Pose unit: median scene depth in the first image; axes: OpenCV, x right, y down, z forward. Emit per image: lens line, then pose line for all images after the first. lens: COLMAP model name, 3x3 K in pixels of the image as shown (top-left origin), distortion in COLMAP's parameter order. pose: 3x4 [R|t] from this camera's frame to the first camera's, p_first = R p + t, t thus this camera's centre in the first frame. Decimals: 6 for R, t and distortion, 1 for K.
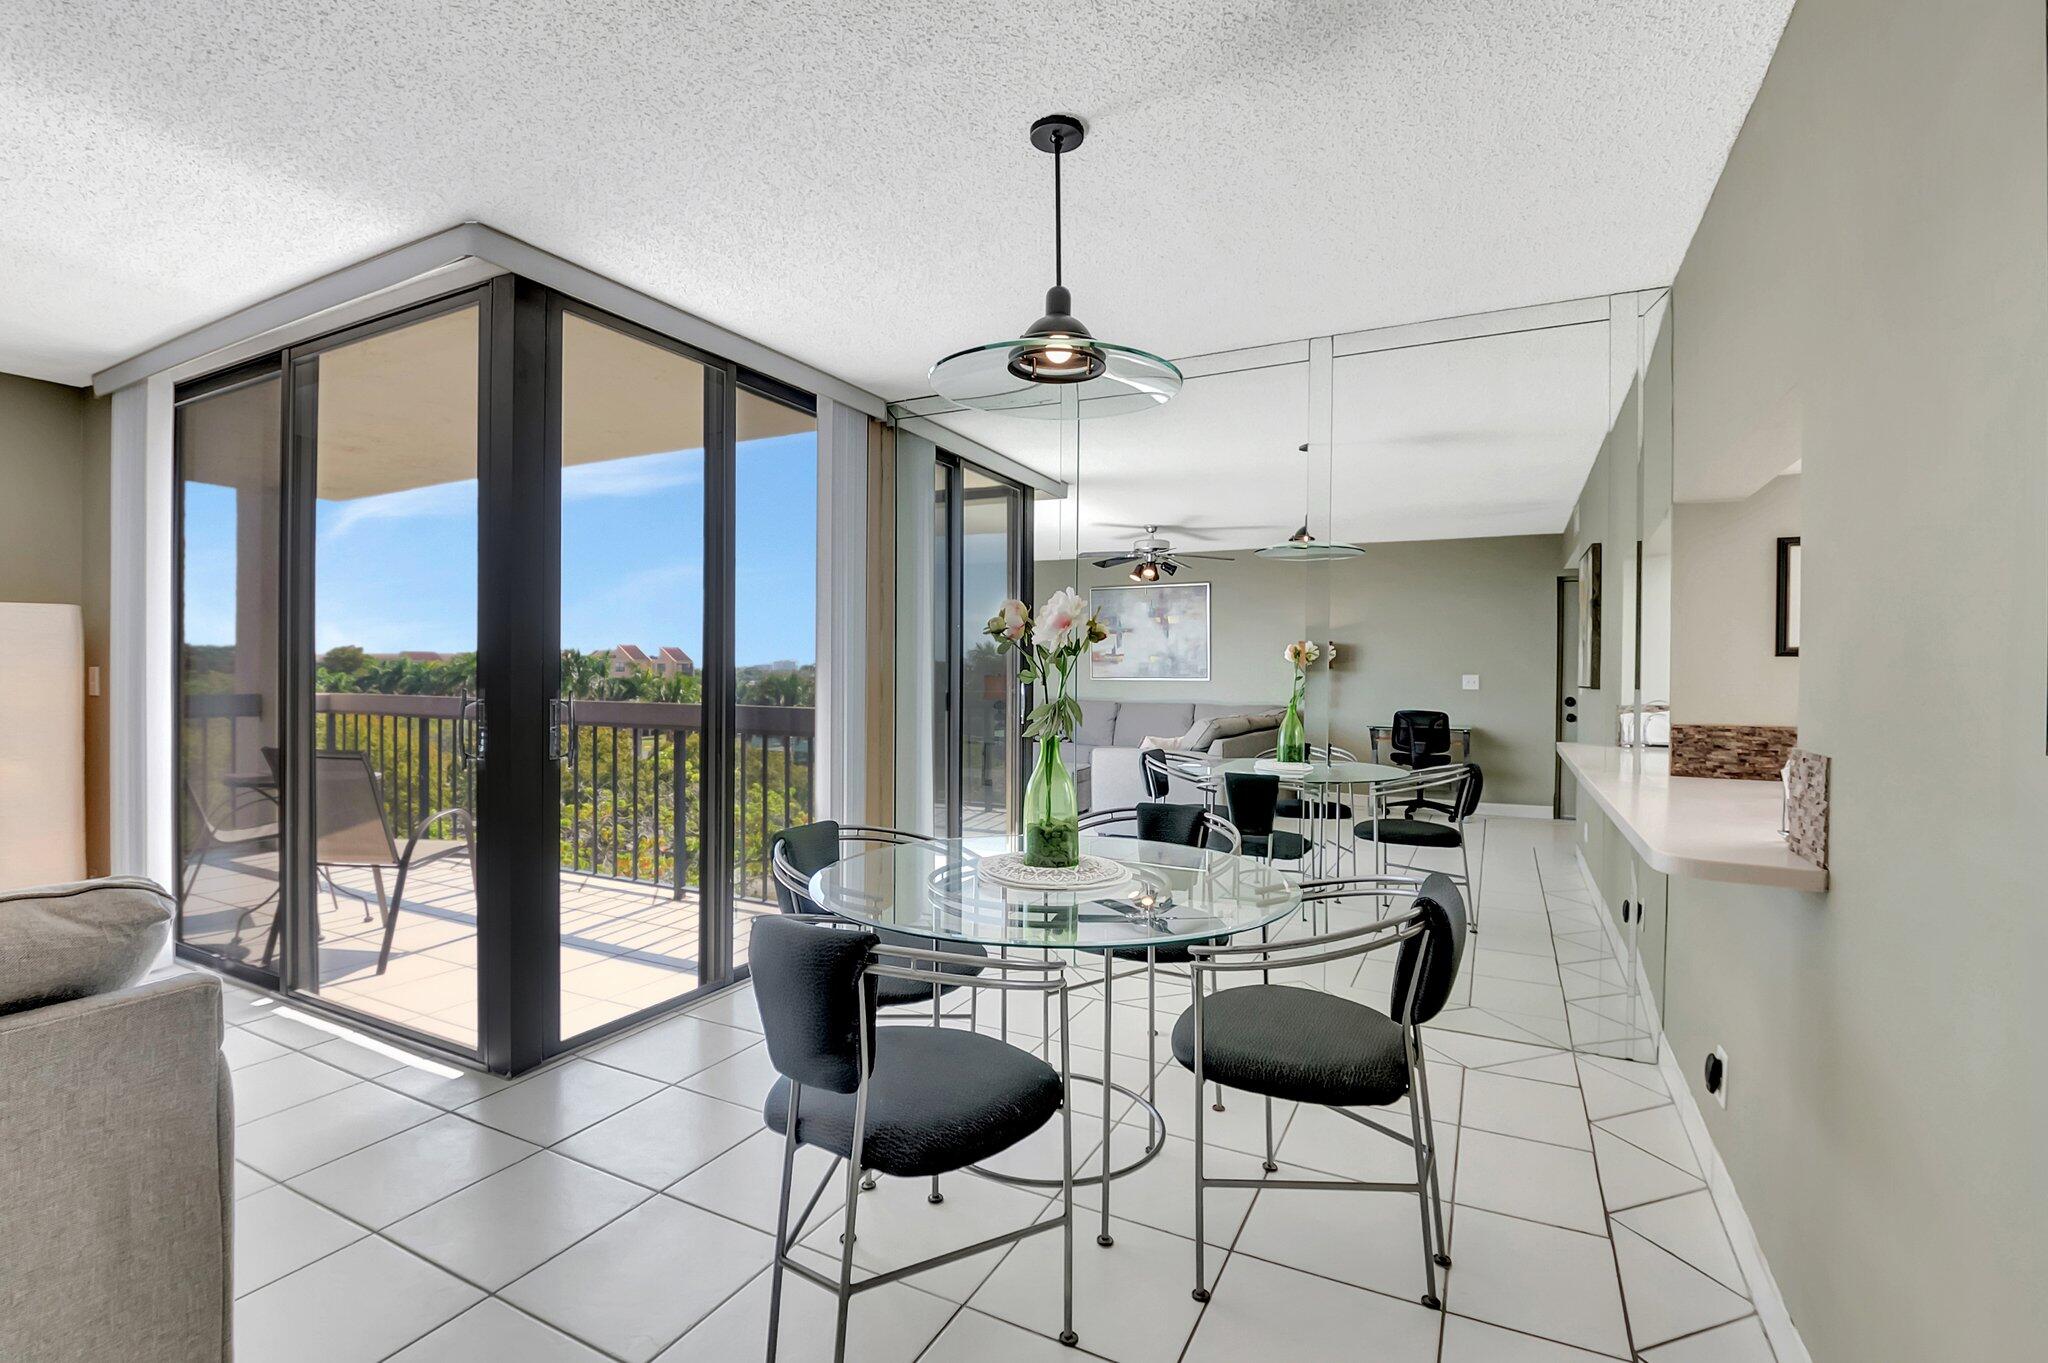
lens RADIAL K [[906.7, 0, 1024.0], [0, 906.7, 681.5], [0, 0, 1]] dist [-0.000009, 0.000043]
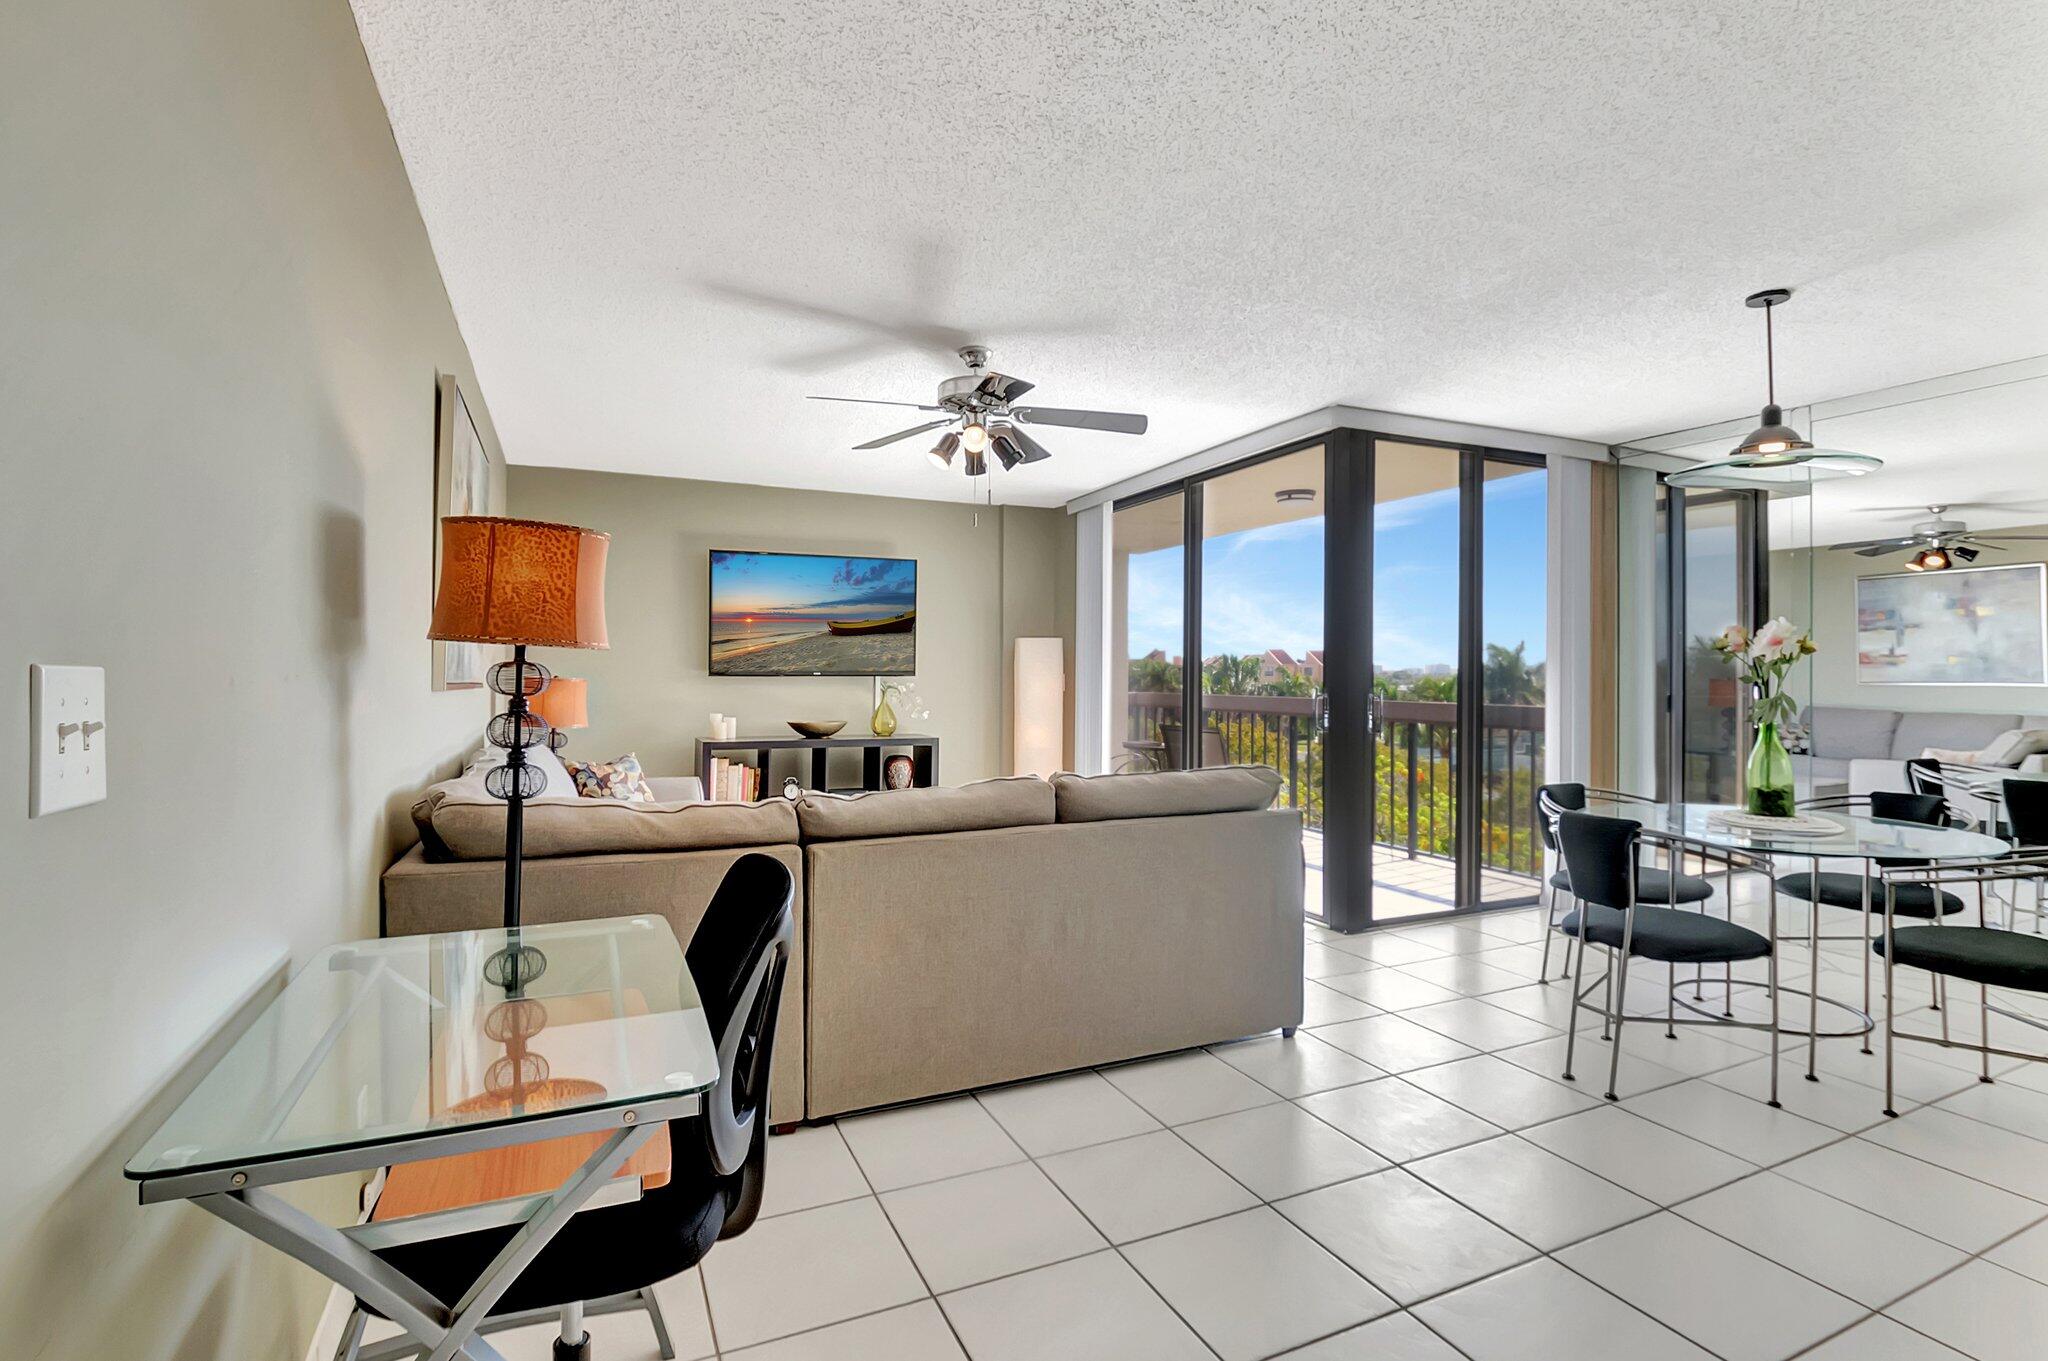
lens RADIAL K [[972.3, 0, 1028.3], [0, 972.3, 672.5], [0, 0, 1]] dist [-0.000075, -0.017607]
pose [[0.792489, -0.003466, -0.609877, 0.018207], [-0.005384, 0.999905, -0.012678, 0.004945], [0.609863, 0.013330, 0.792395, -0.466031]]
